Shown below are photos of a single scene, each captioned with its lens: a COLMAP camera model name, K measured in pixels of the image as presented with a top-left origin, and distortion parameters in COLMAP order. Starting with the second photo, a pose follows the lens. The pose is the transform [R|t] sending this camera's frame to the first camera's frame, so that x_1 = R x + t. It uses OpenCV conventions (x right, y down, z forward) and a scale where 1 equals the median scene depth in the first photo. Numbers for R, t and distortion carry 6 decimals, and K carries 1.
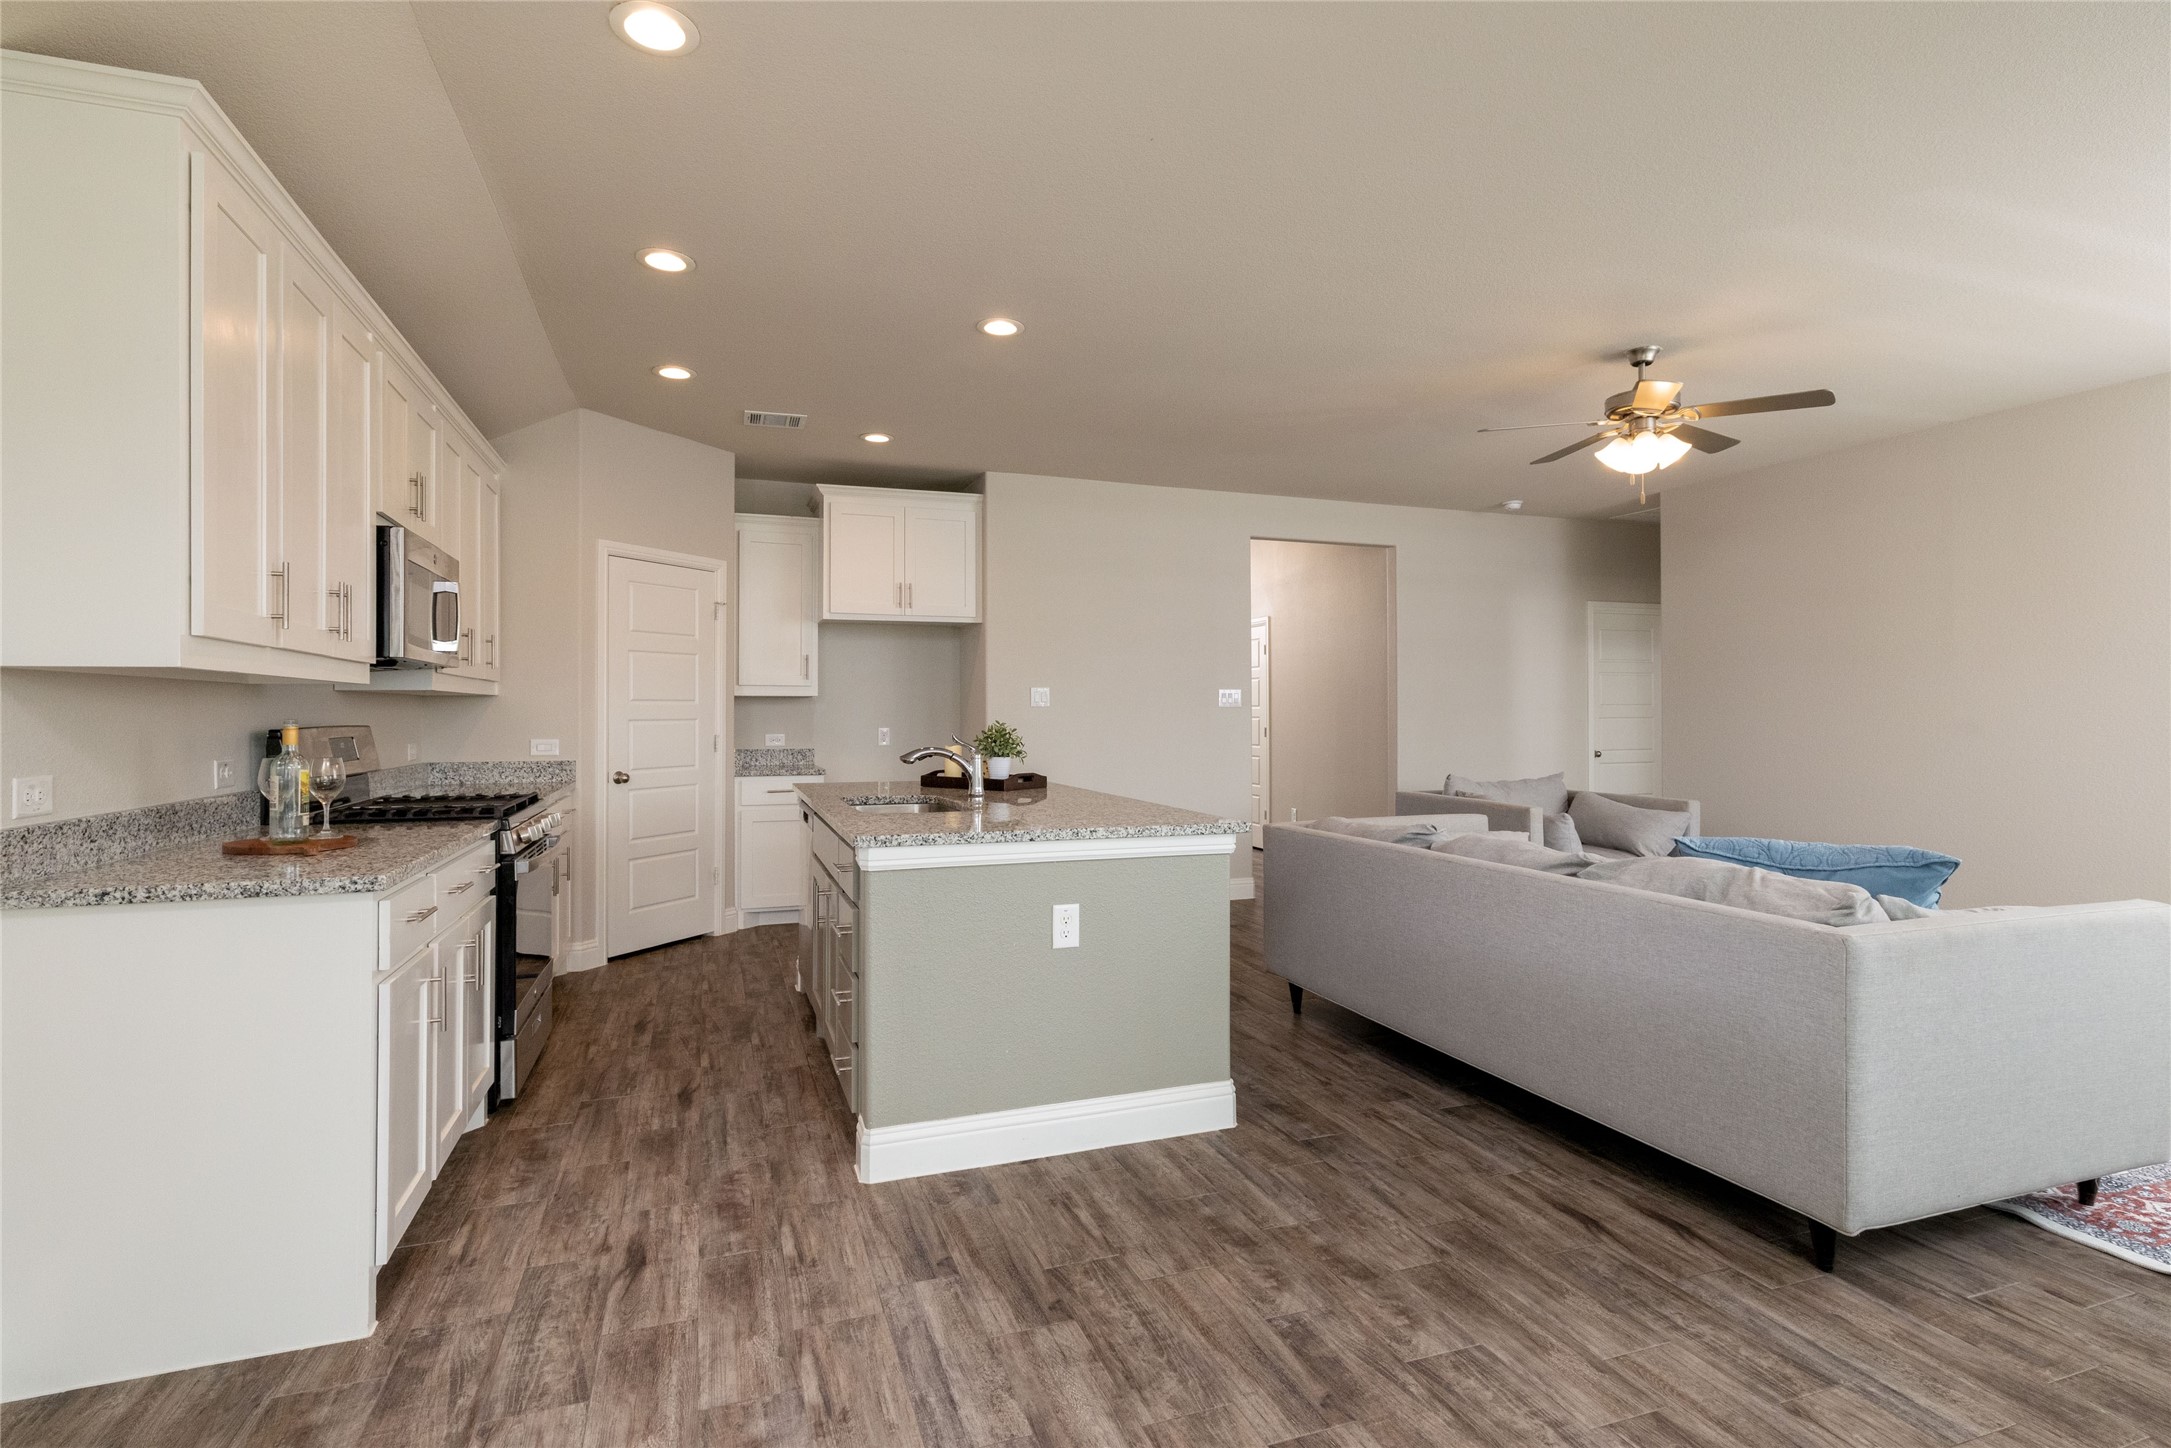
lens RADIAL K [[1050.3, 0, 1087.9], [0, 1050.3, 713.2], [0, 0, 1]] dist [0.000219, 0.001819]
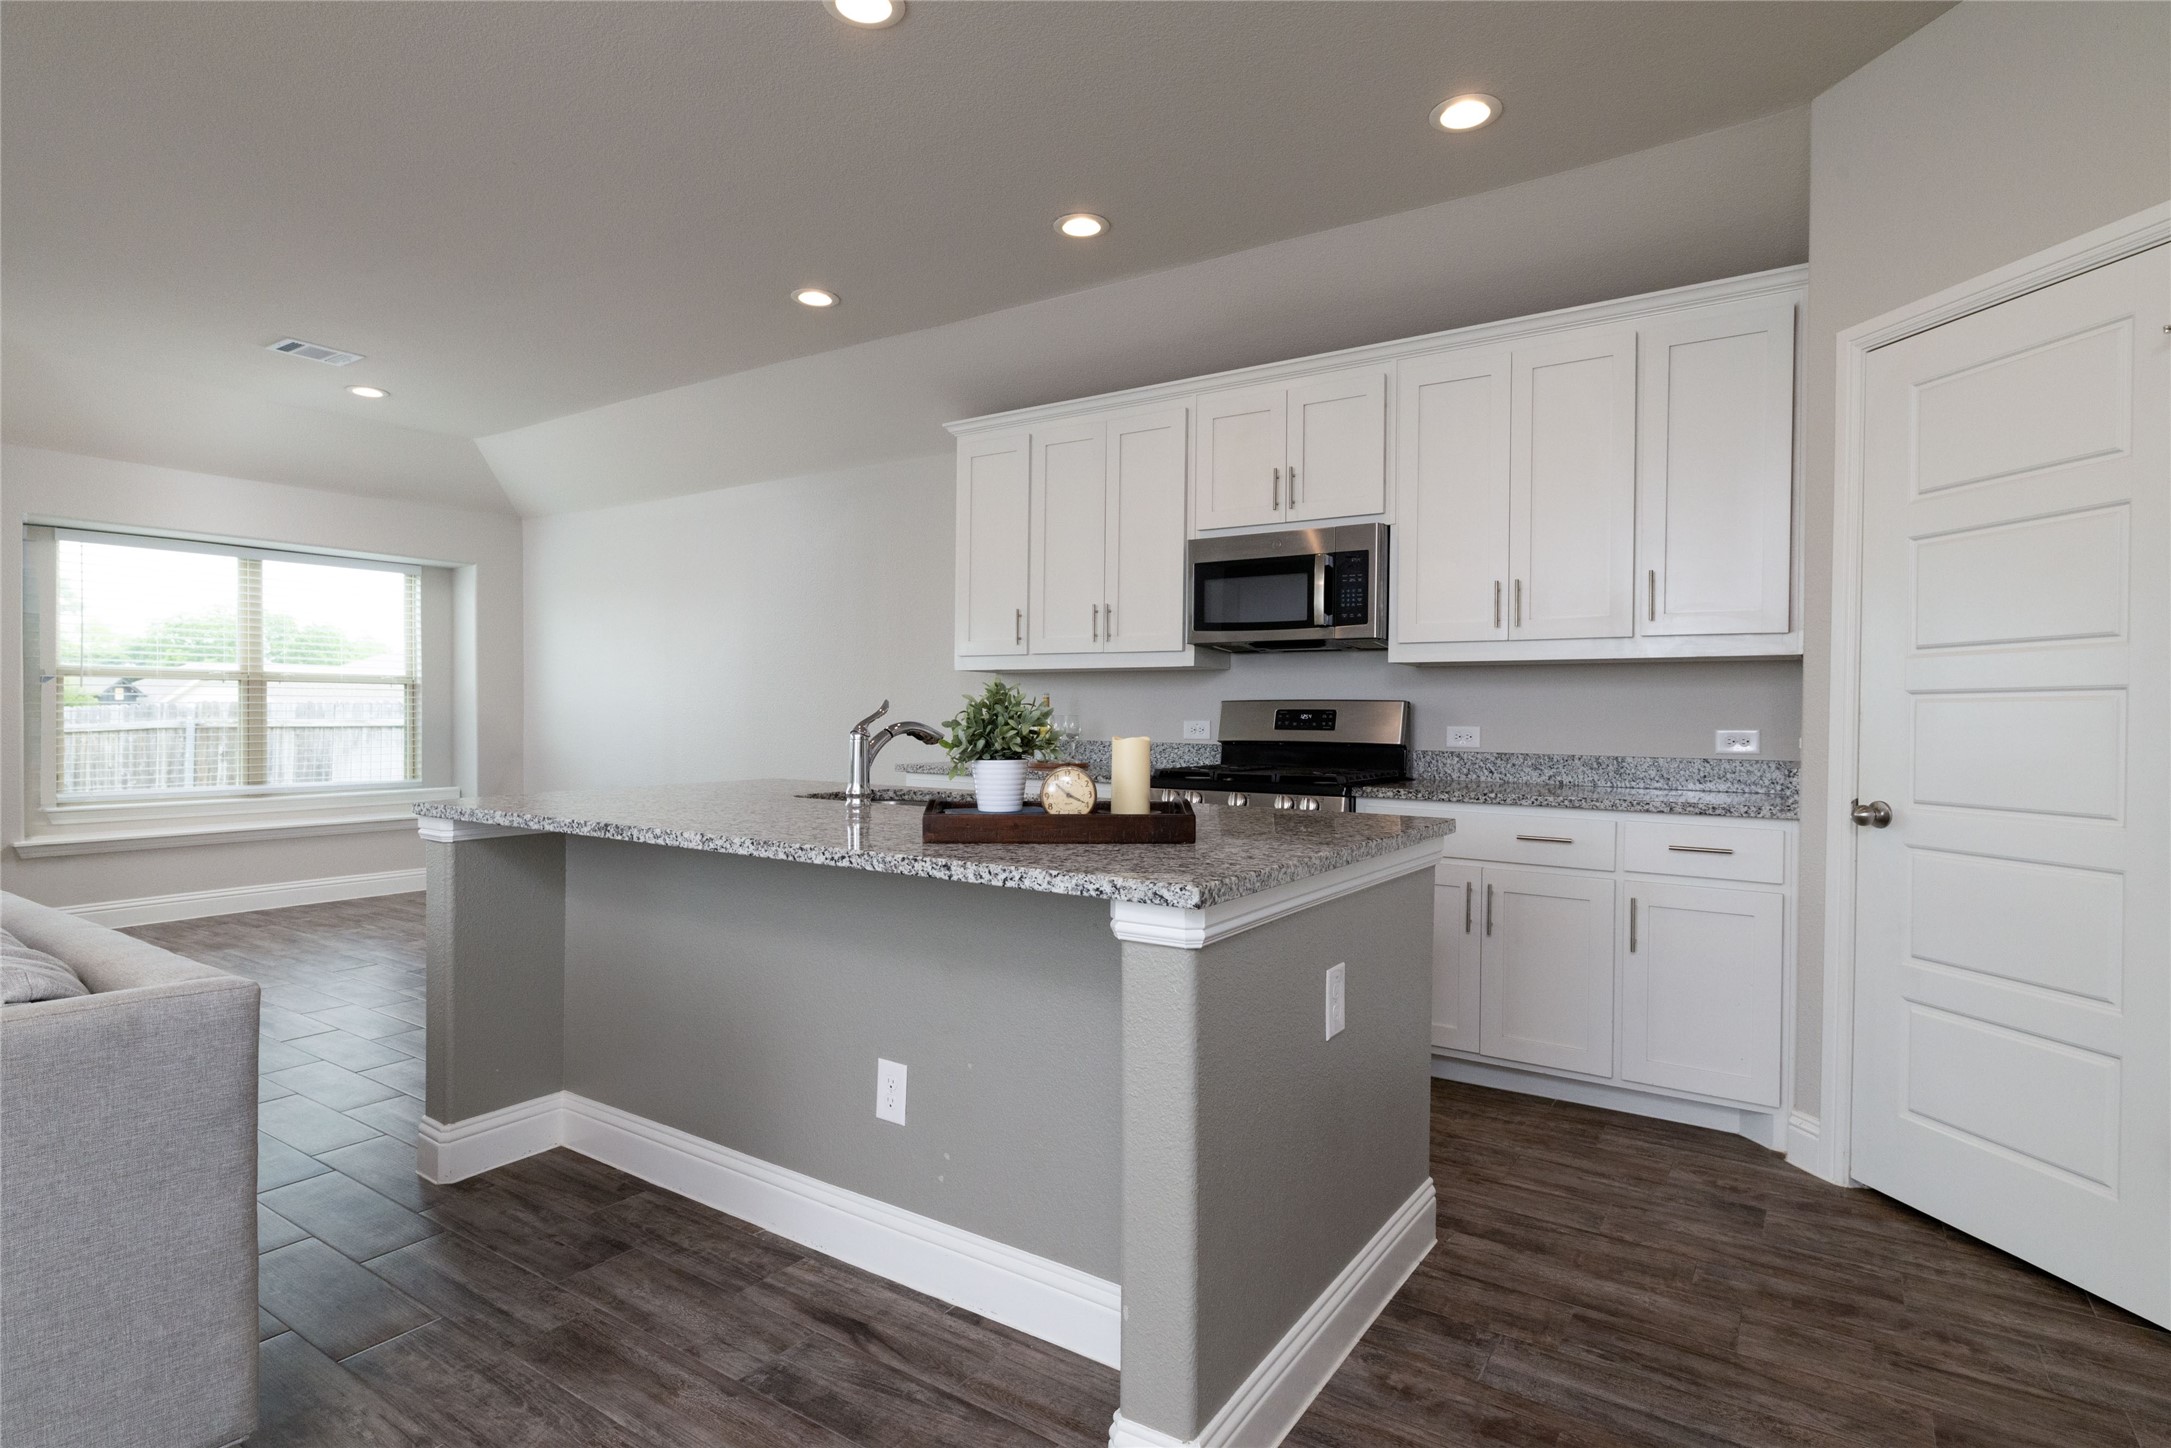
lens RADIAL K [[1100.1, 0, 1085.5], [0, 1100.1, 727.8], [0, 0, 1]] dist [0.001324, 0.000763]
pose [[-0.810787, 0.000543, -0.585342, 0.193479], [-0.008091, 0.999894, 0.012134, 0.029274], [0.585286, 0.014574, -0.810696, 1.766325]]
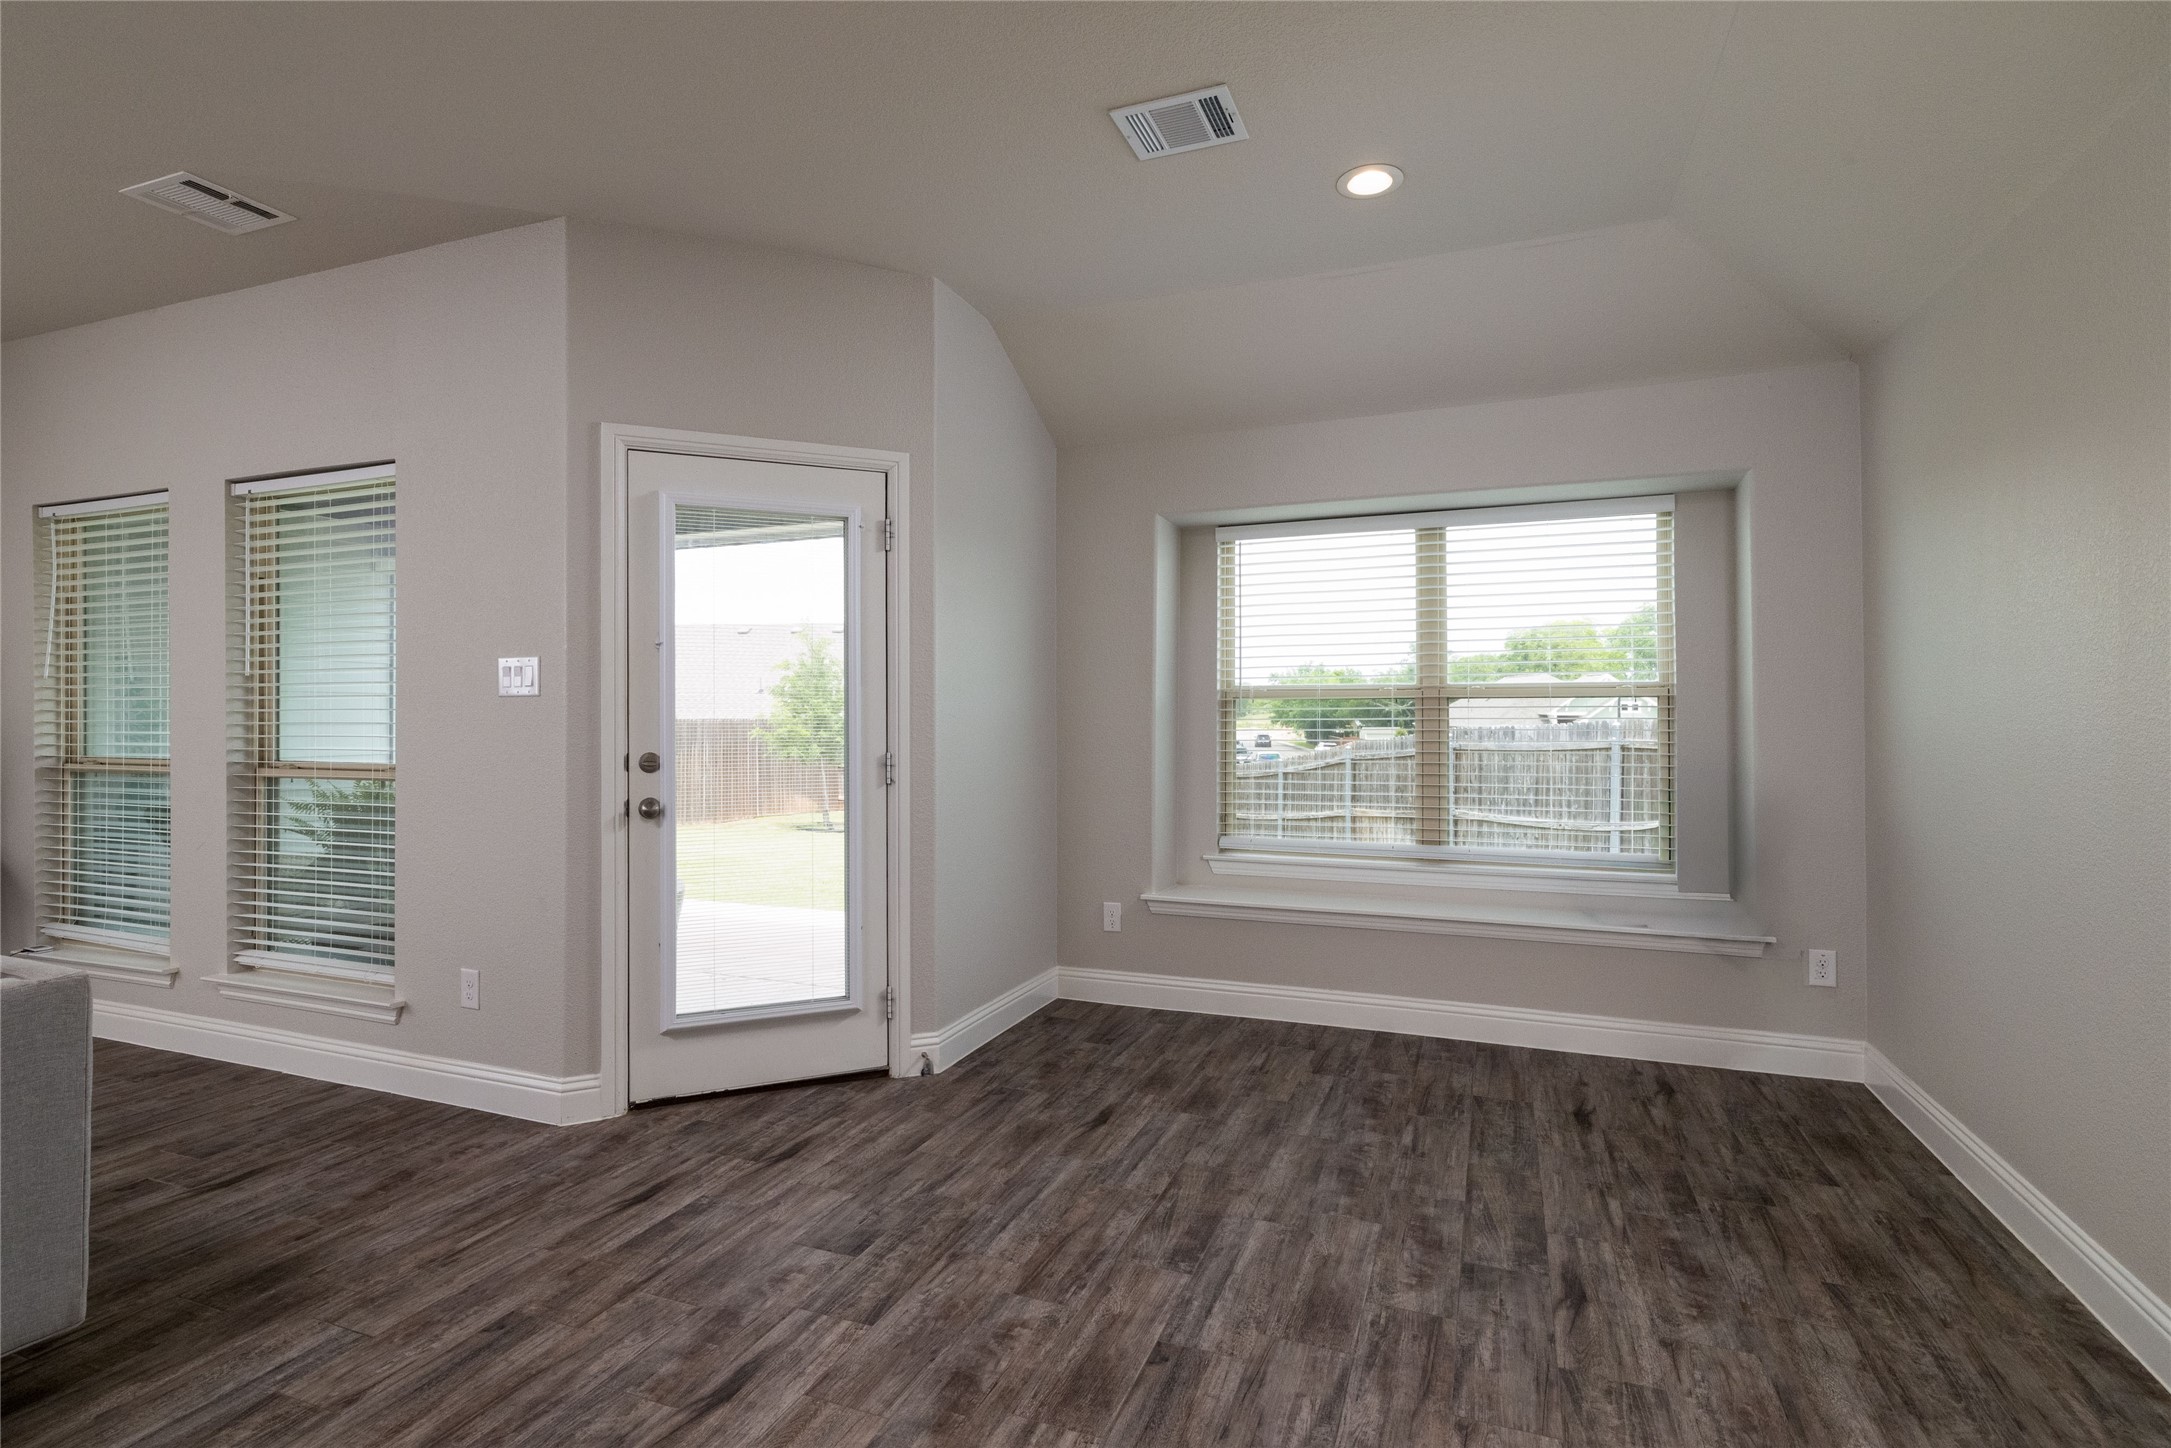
lens RADIAL K [[1050.3, 0, 1070.9], [0, 1050.3, 703.7], [0, 0, 1]] dist [0.000219, 0.001819]
pose [[-0.741750, 0.007493, 0.670635, -0.274115], [0.000966, 0.999948, -0.010104, 0.002771], [-0.670676, -0.006847, -0.741719, 0.674904]]
